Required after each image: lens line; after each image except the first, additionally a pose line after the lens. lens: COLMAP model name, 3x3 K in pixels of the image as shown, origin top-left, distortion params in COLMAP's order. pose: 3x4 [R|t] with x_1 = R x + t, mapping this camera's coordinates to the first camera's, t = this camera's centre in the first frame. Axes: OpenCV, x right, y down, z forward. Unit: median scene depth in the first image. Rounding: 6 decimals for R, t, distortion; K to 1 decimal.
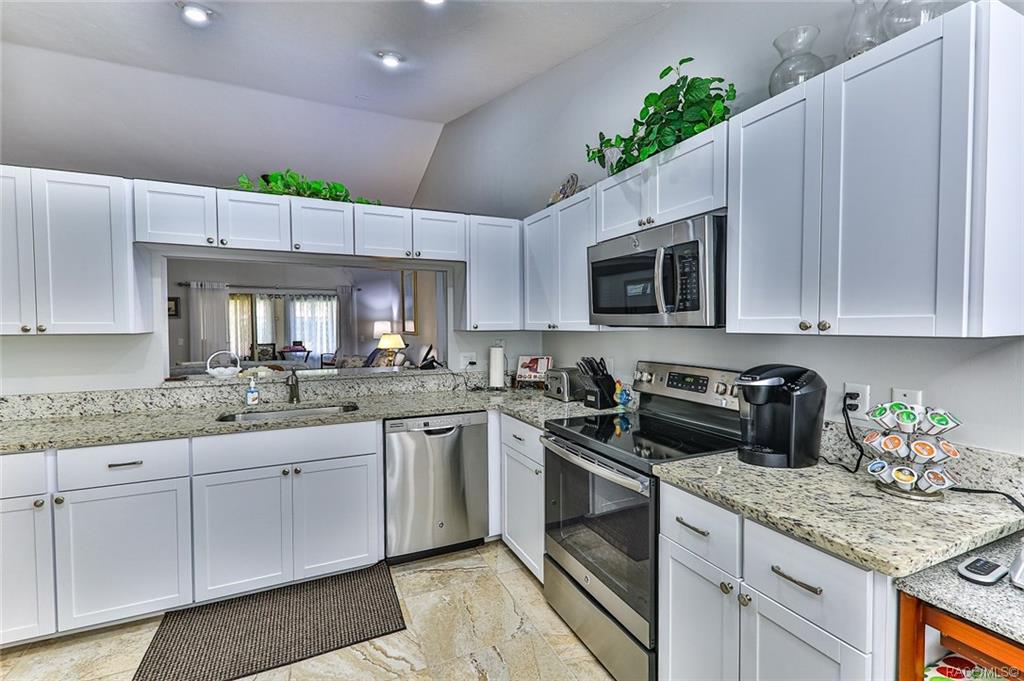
lens RADIAL K [[447.6, 0, 513.1], [0, 447.6, 340.6], [0, 0, 1]] dist [0.013644, -0.002474]
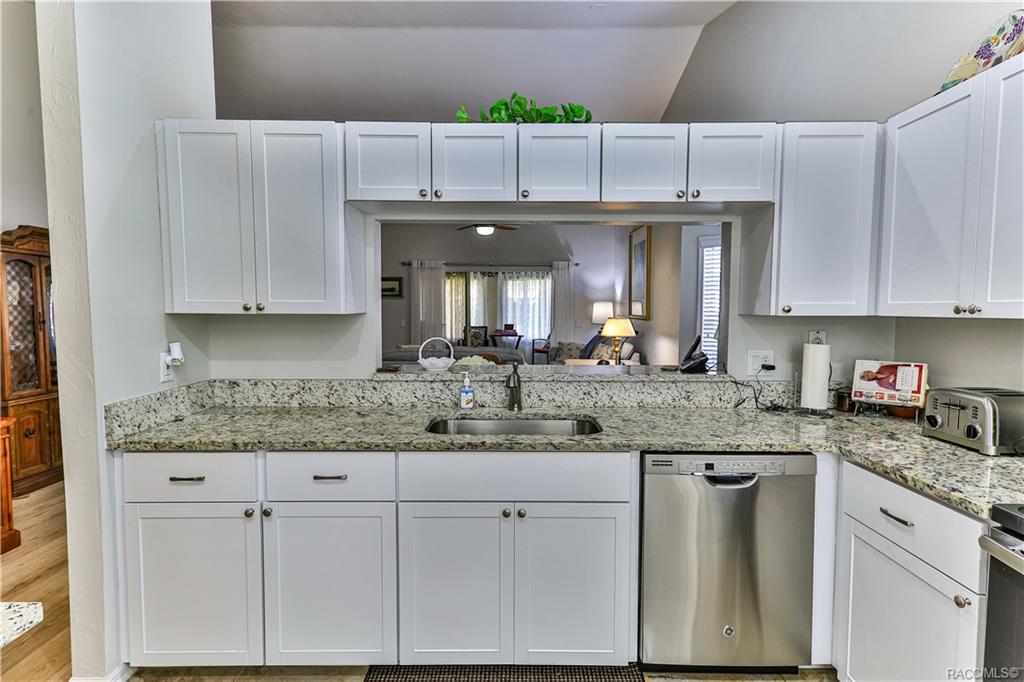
lens RADIAL K [[495.7, 0, 511.0], [0, 495.7, 340.3], [0, 0, 1]] dist [0.006144, 0.000209]
pose [[0.907698, 0.033951, -0.418248, -0.158293], [-0.021178, 0.999158, 0.035145, -0.005437], [0.419089, -0.023044, 0.907653, 0.261896]]
